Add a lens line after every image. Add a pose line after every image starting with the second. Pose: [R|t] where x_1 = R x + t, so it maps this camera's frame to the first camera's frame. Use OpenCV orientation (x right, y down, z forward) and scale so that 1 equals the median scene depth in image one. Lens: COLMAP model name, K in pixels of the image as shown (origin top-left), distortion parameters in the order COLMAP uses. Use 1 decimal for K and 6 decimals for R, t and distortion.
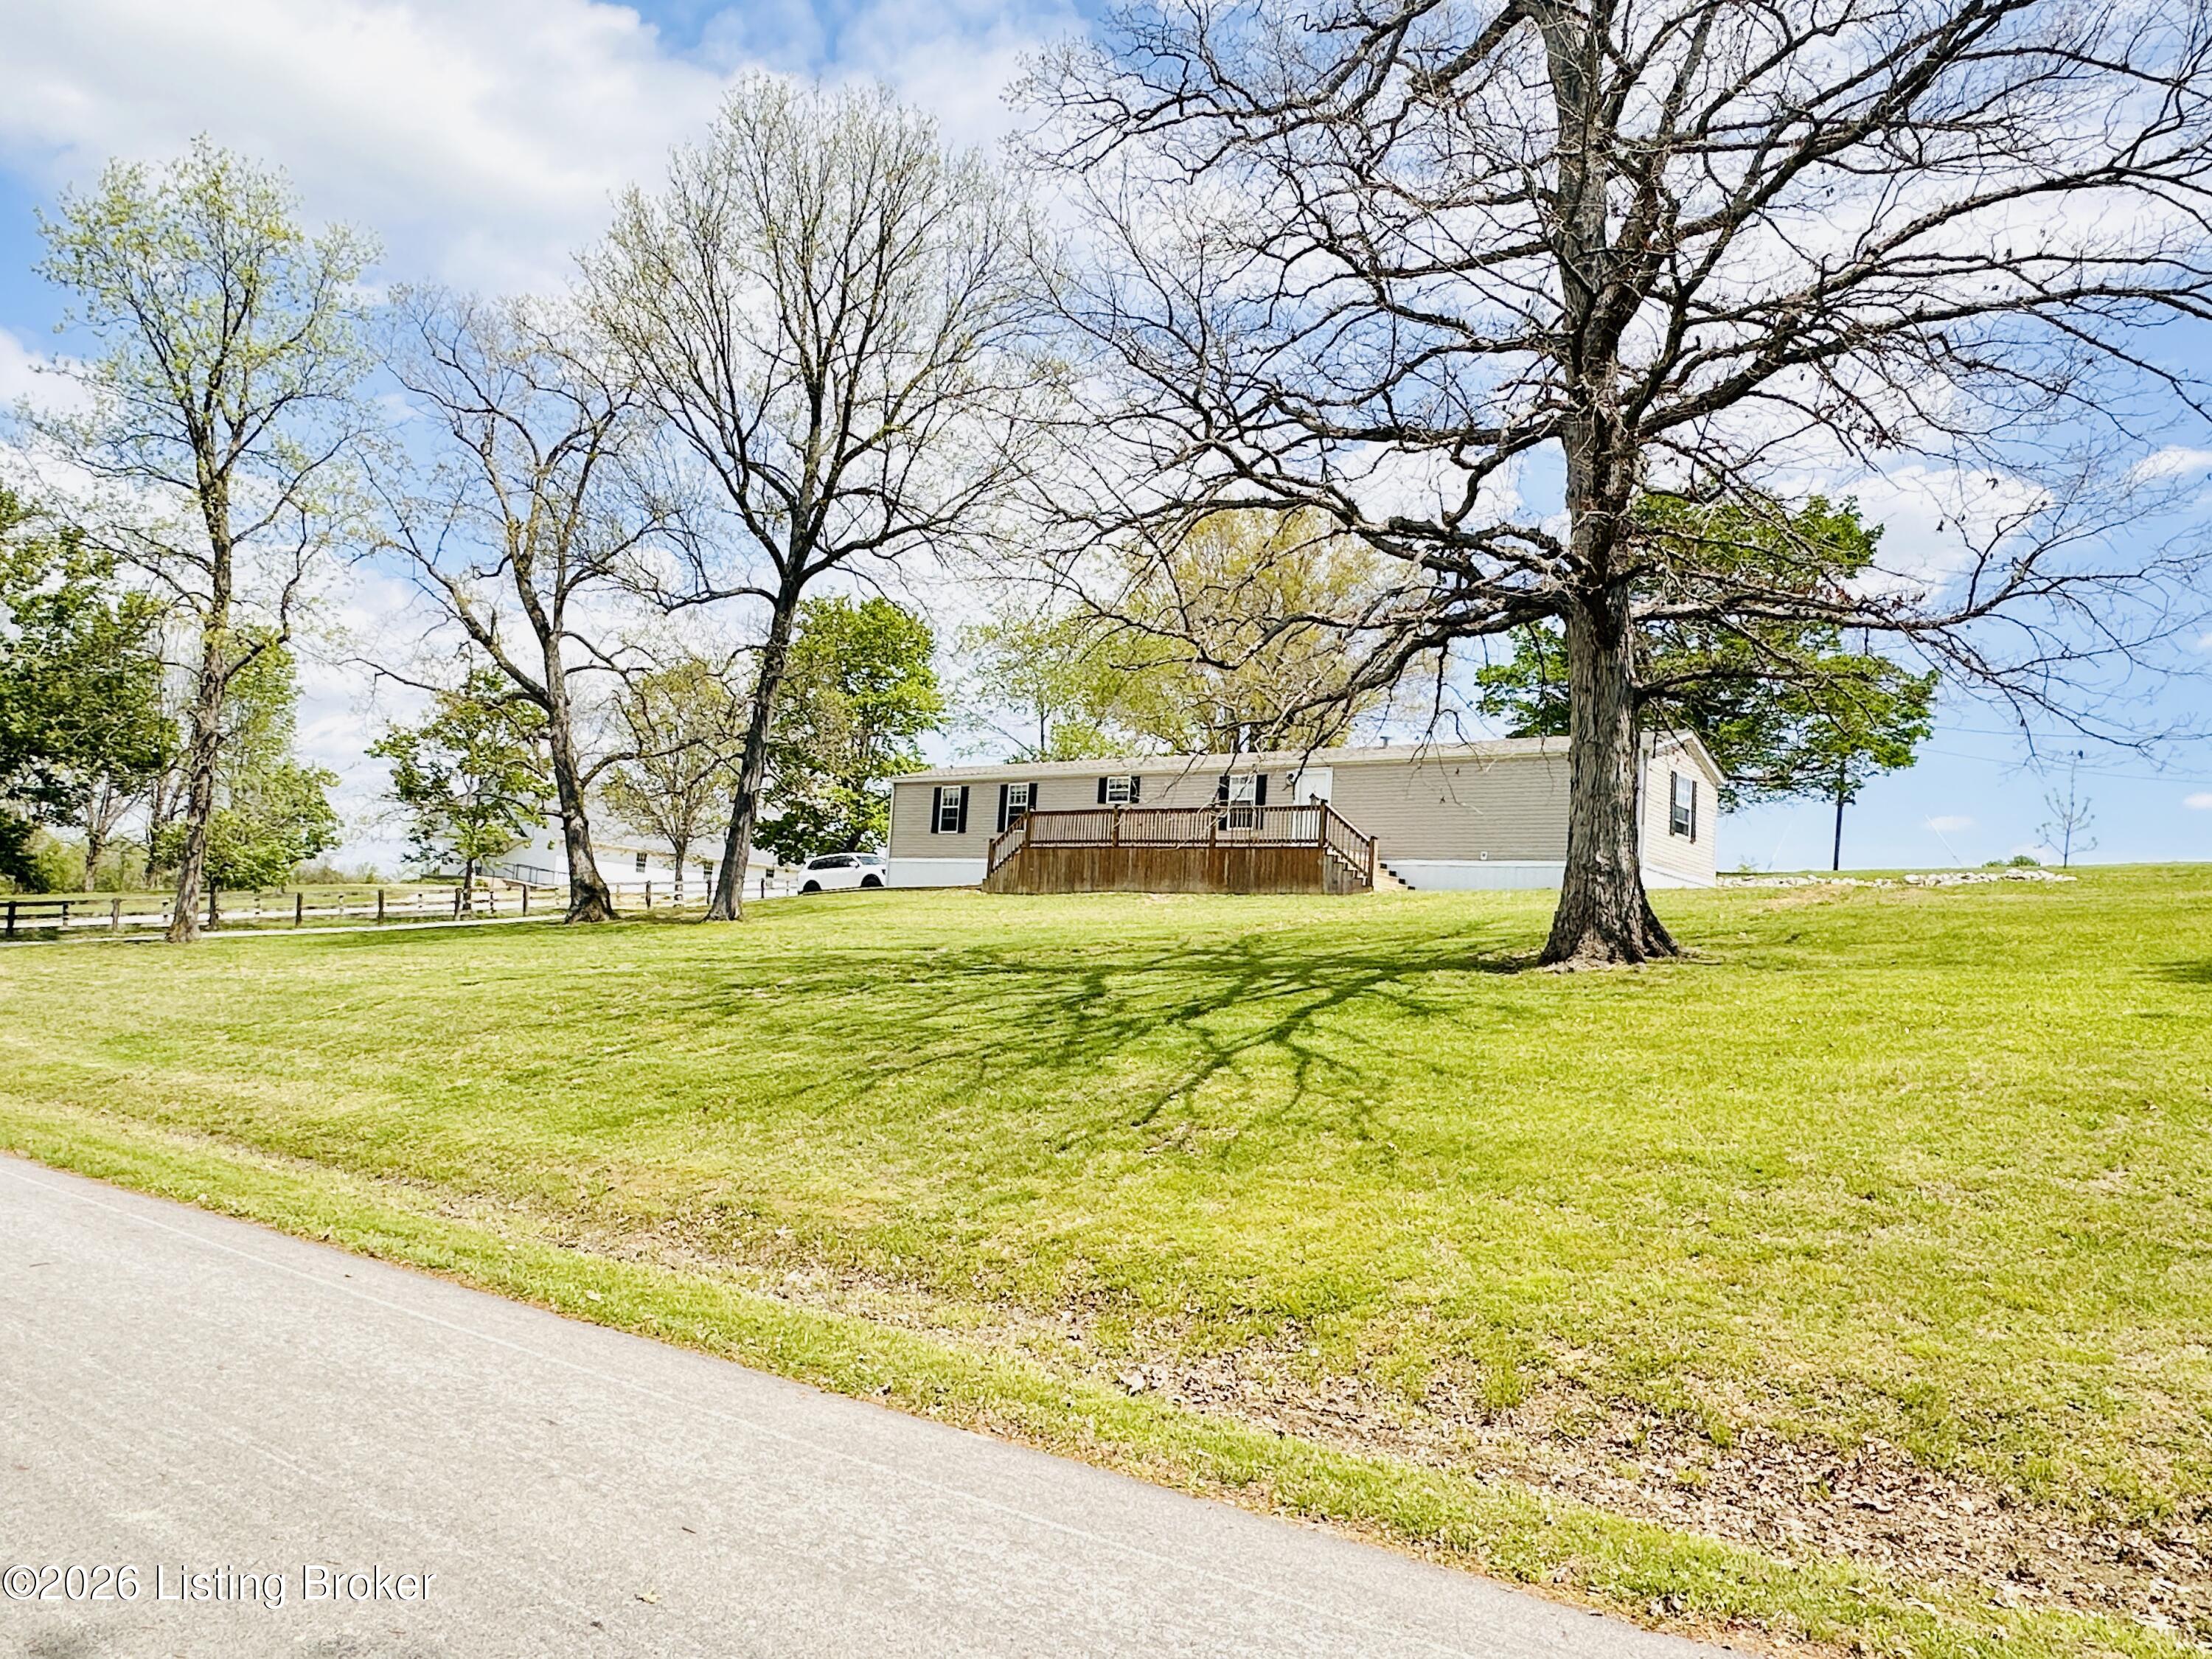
lens RADIAL K [[1491.2, 0, 1097.0], [0, 1491.2, 844.5], [0, 0, 1]] dist [-0.005801, 0.002161]
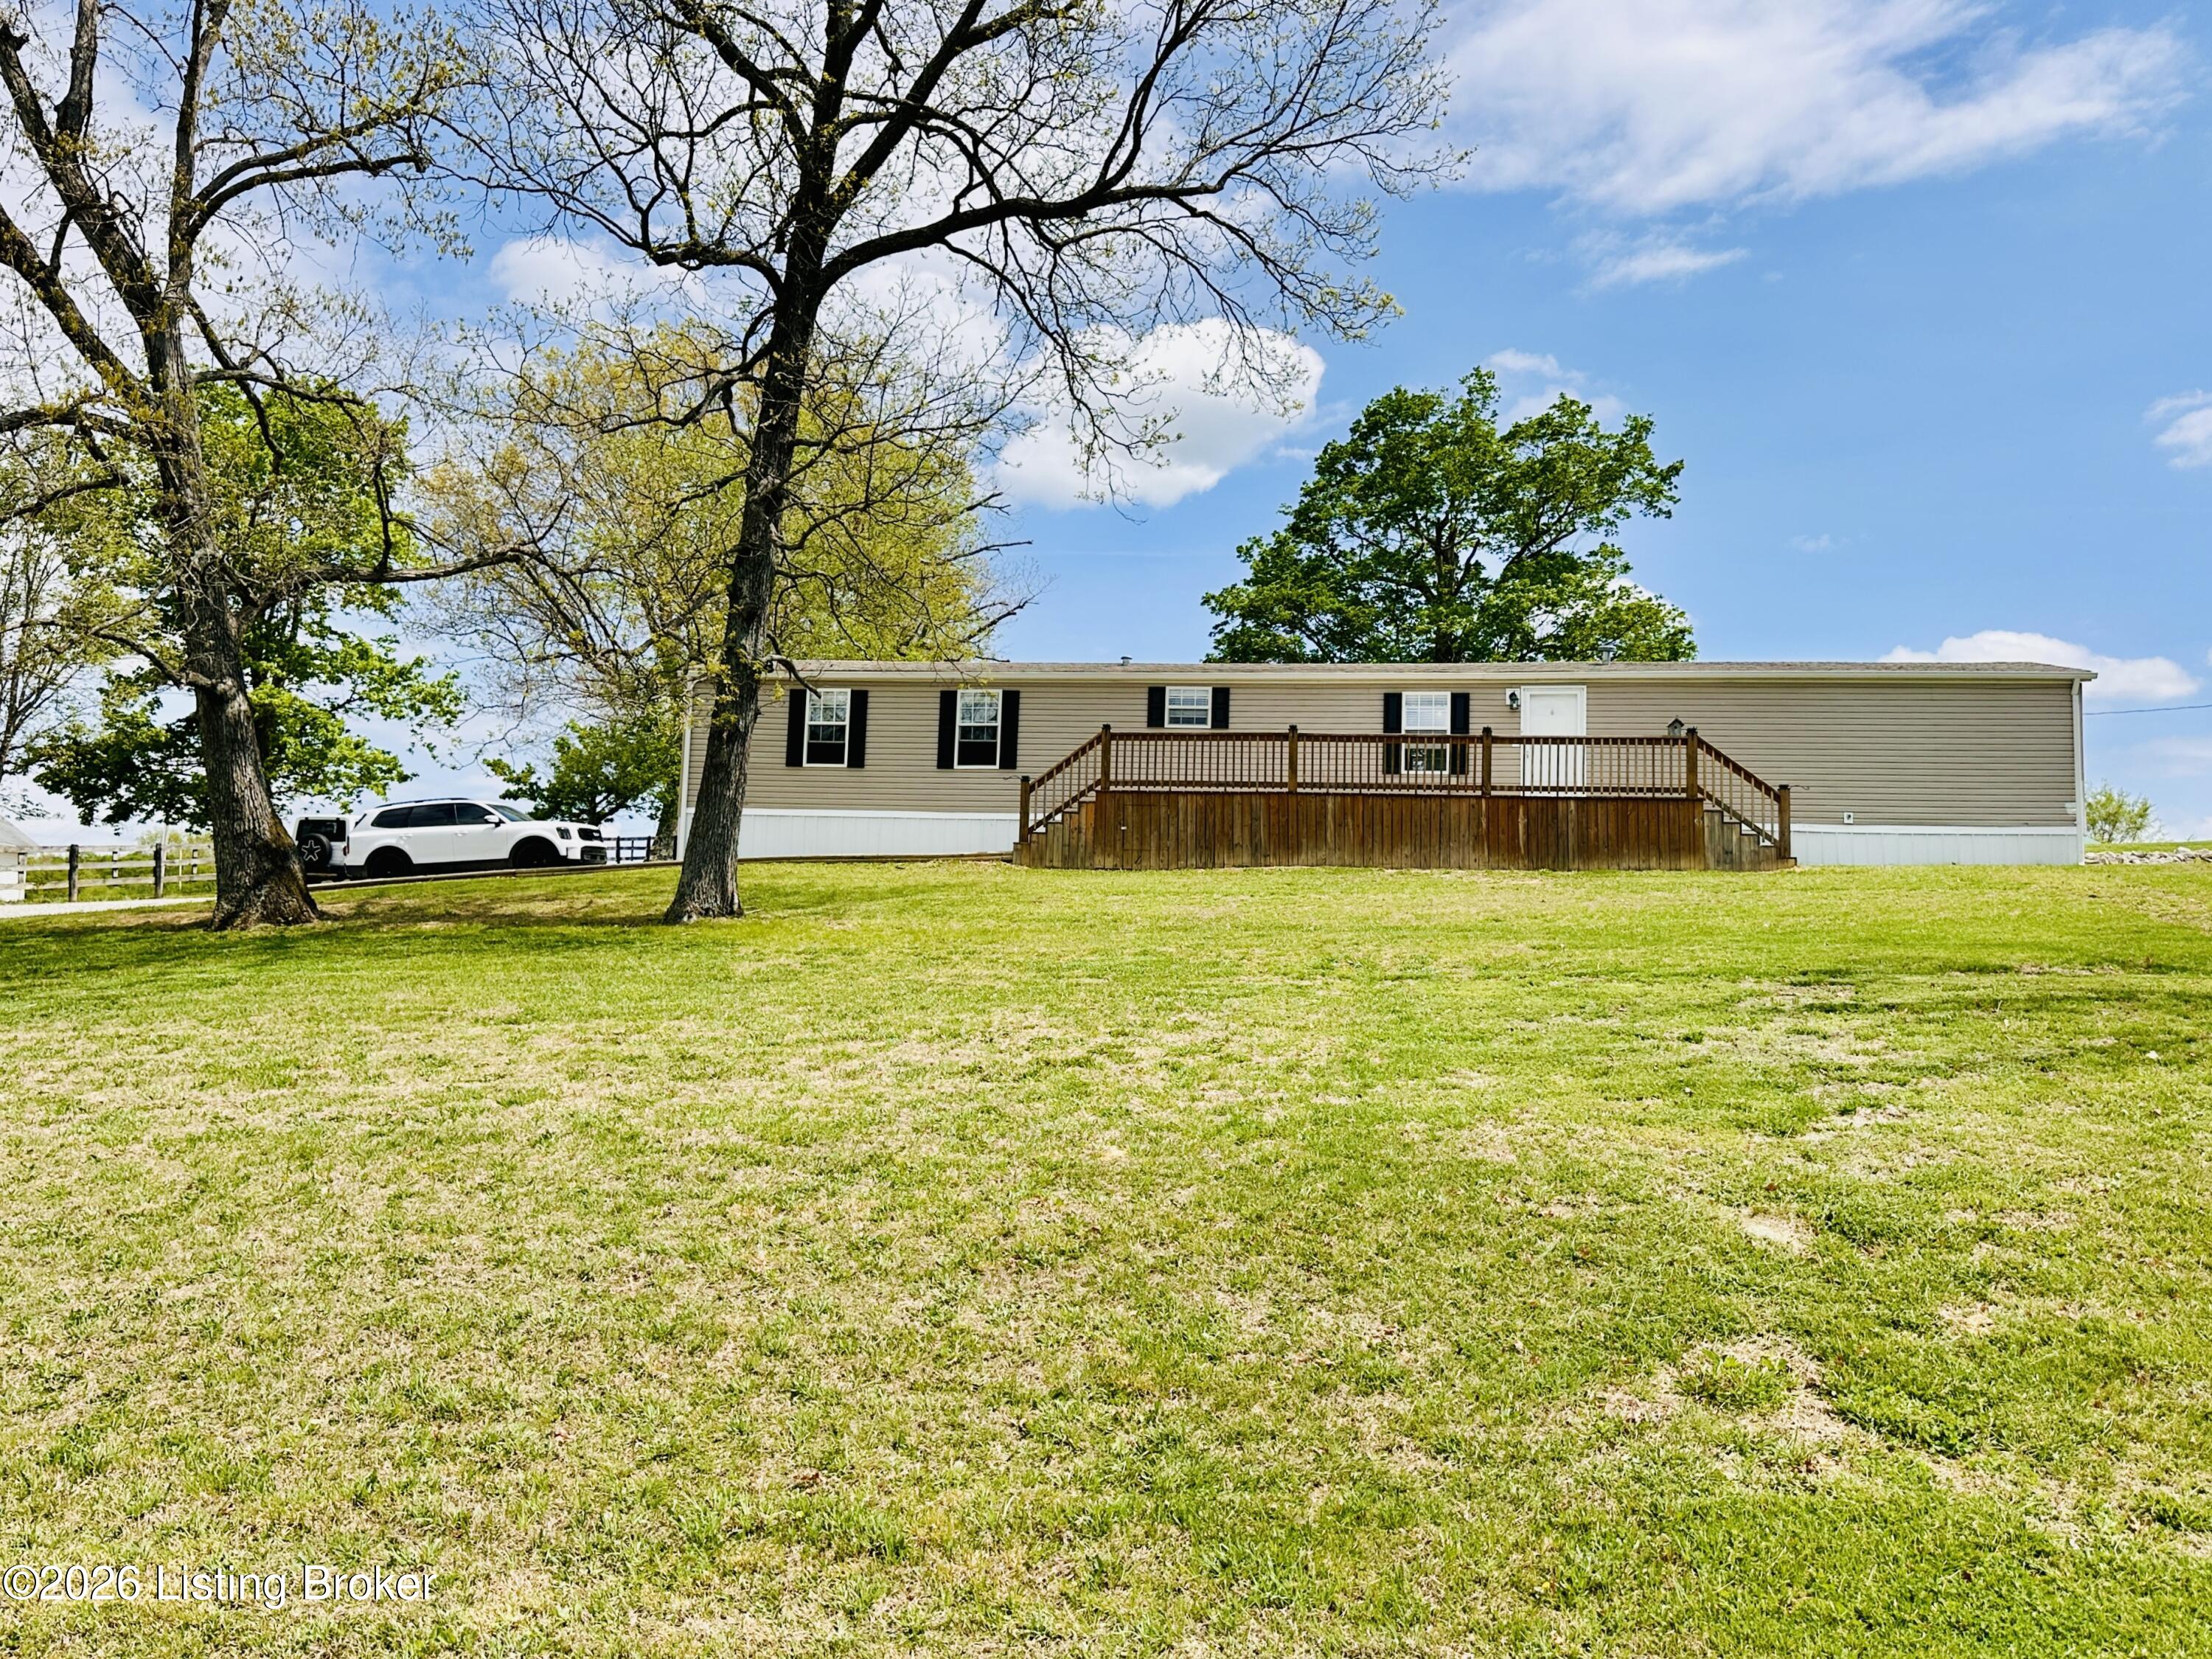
lens RADIAL K [[1717.2, 0, 1097.0], [0, 1717.2, 833.9], [0, 0, 1]] dist [0.107397, -0.134505]
pose [[0.850261, 0.017474, 0.526070, -1.029294], [-0.019998, 0.999800, -0.000887, 0.048950], [-0.525981, -0.009766, 0.850441, 0.997274]]
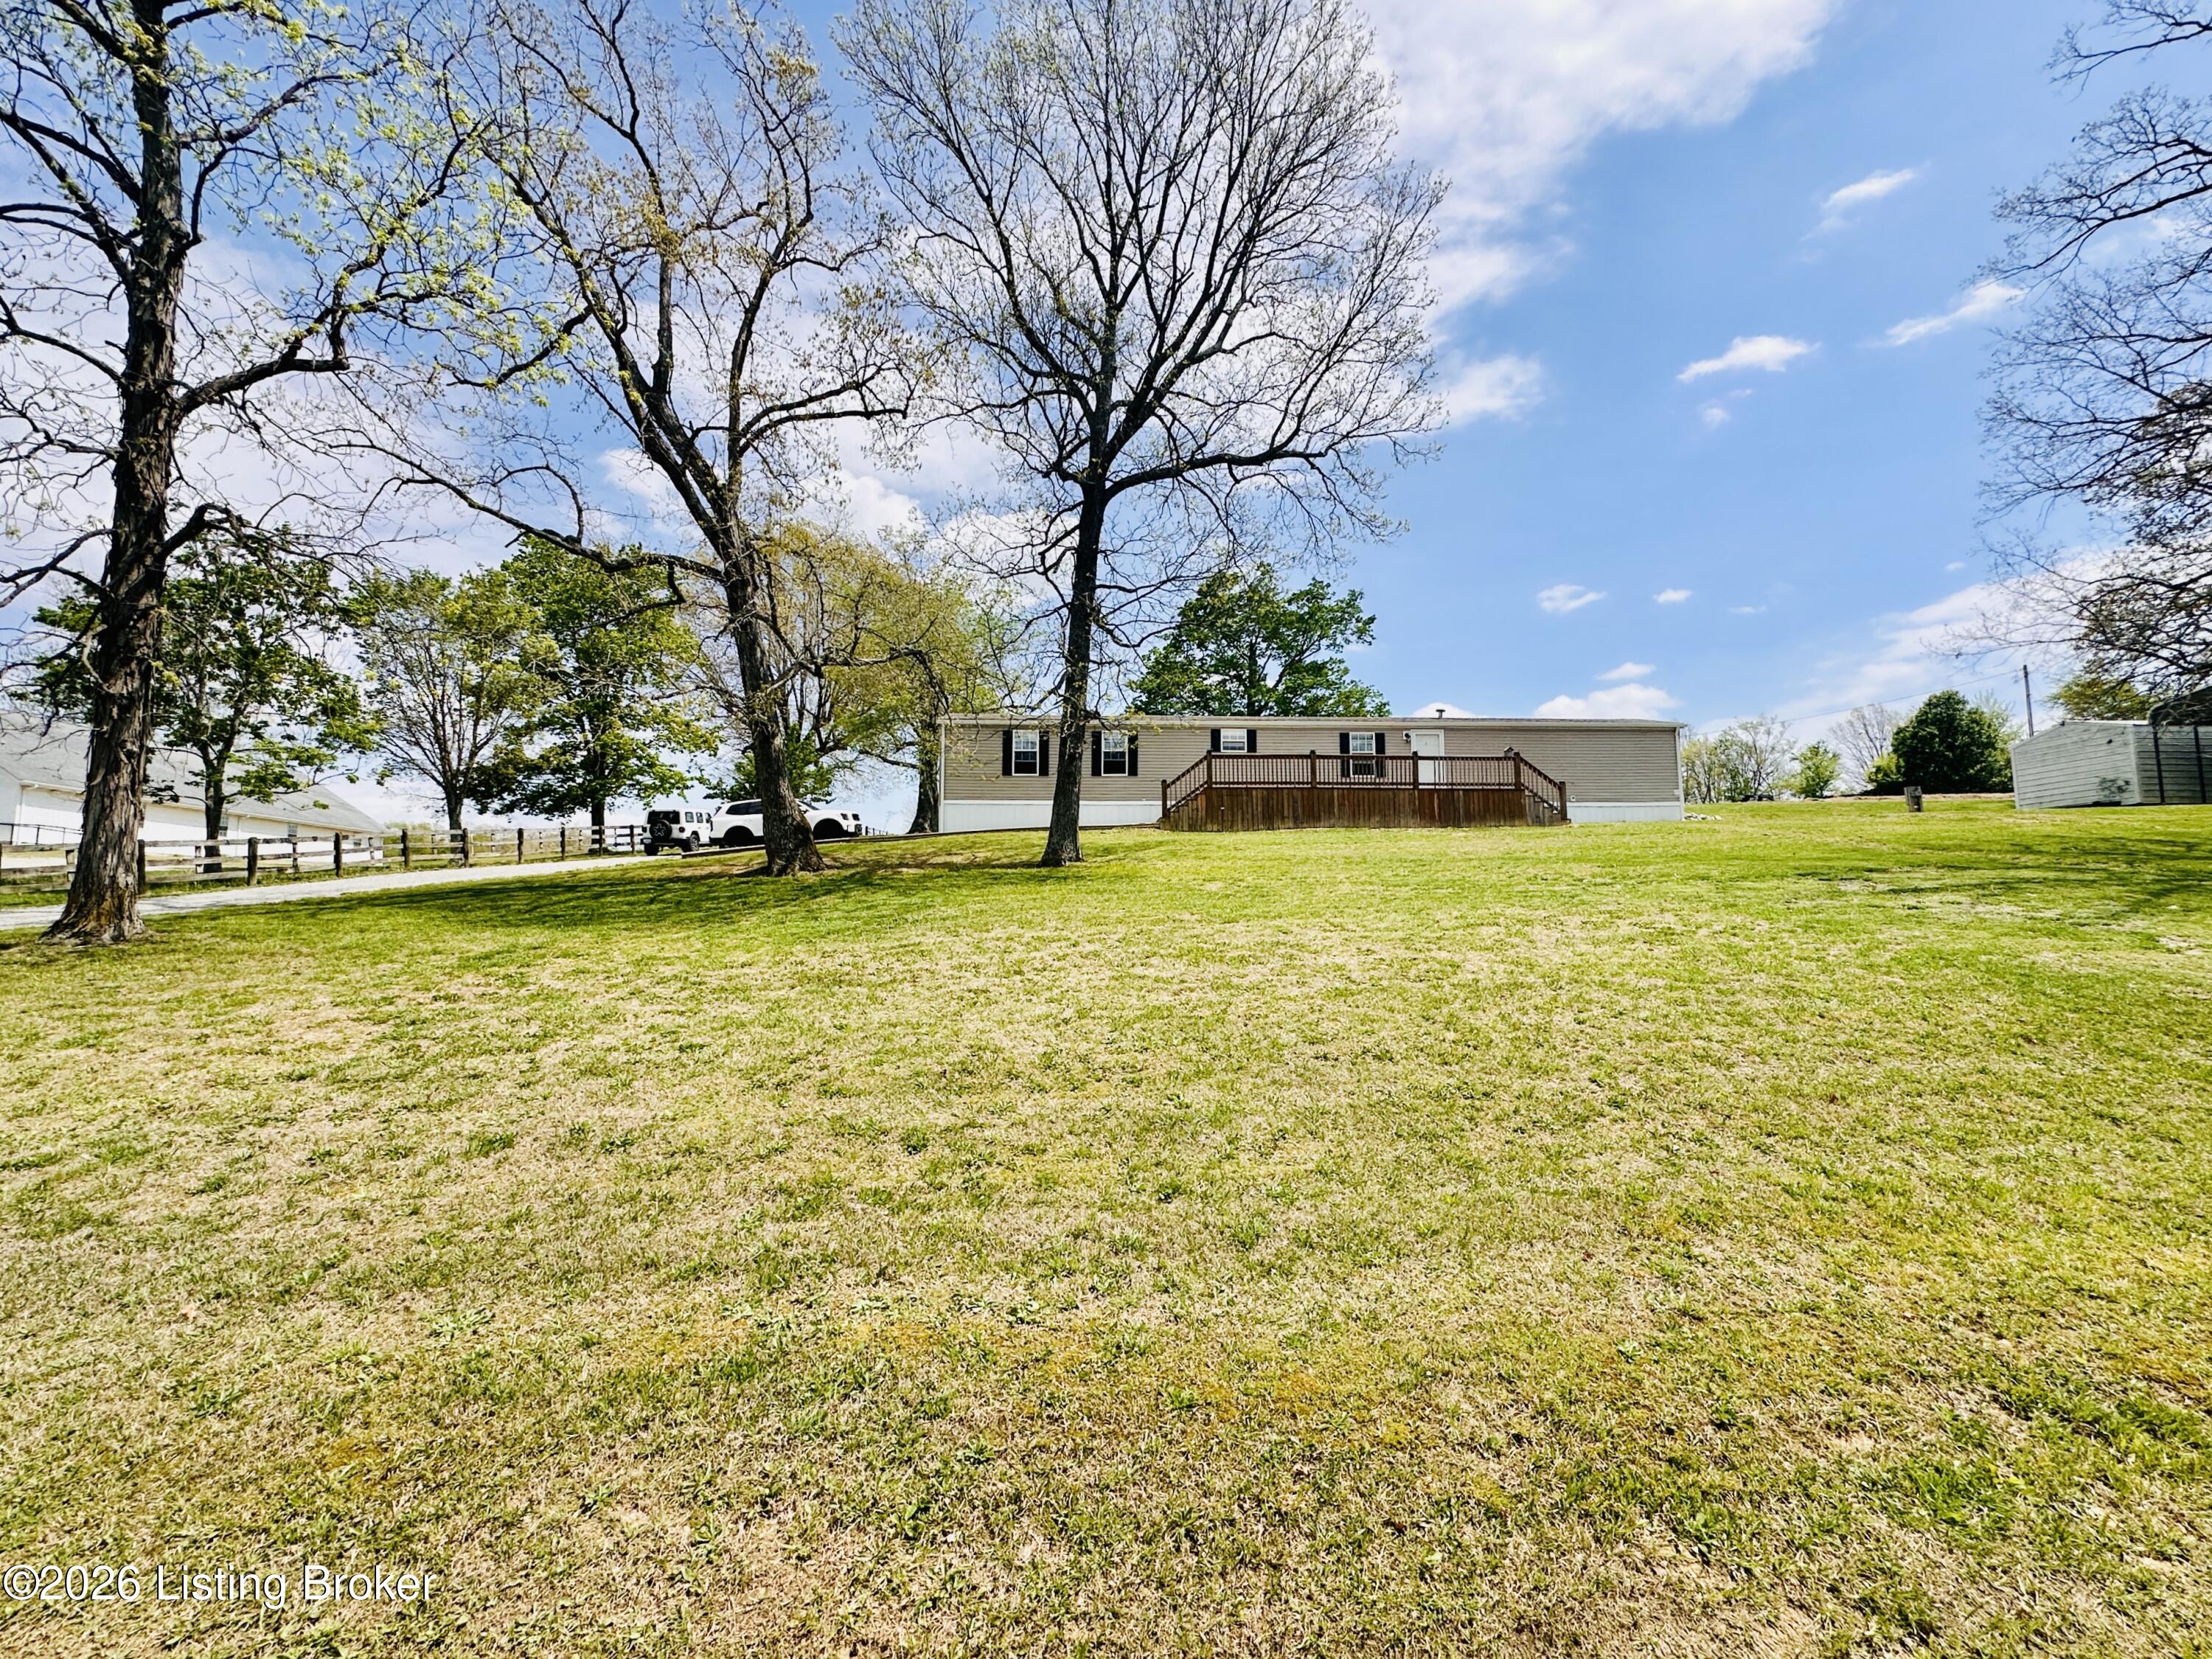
lens RADIAL K [[940.0, 0, 1106.0], [0, 940.0, 829.5], [0, 0, 1]] dist [-0.001290, -0.000156]
pose [[0.741663, -0.004425, 0.670758, -1.381842], [-0.005120, 0.999912, 0.012258, 0.059308], [-0.670754, -0.012526, 0.741575, 1.337465]]
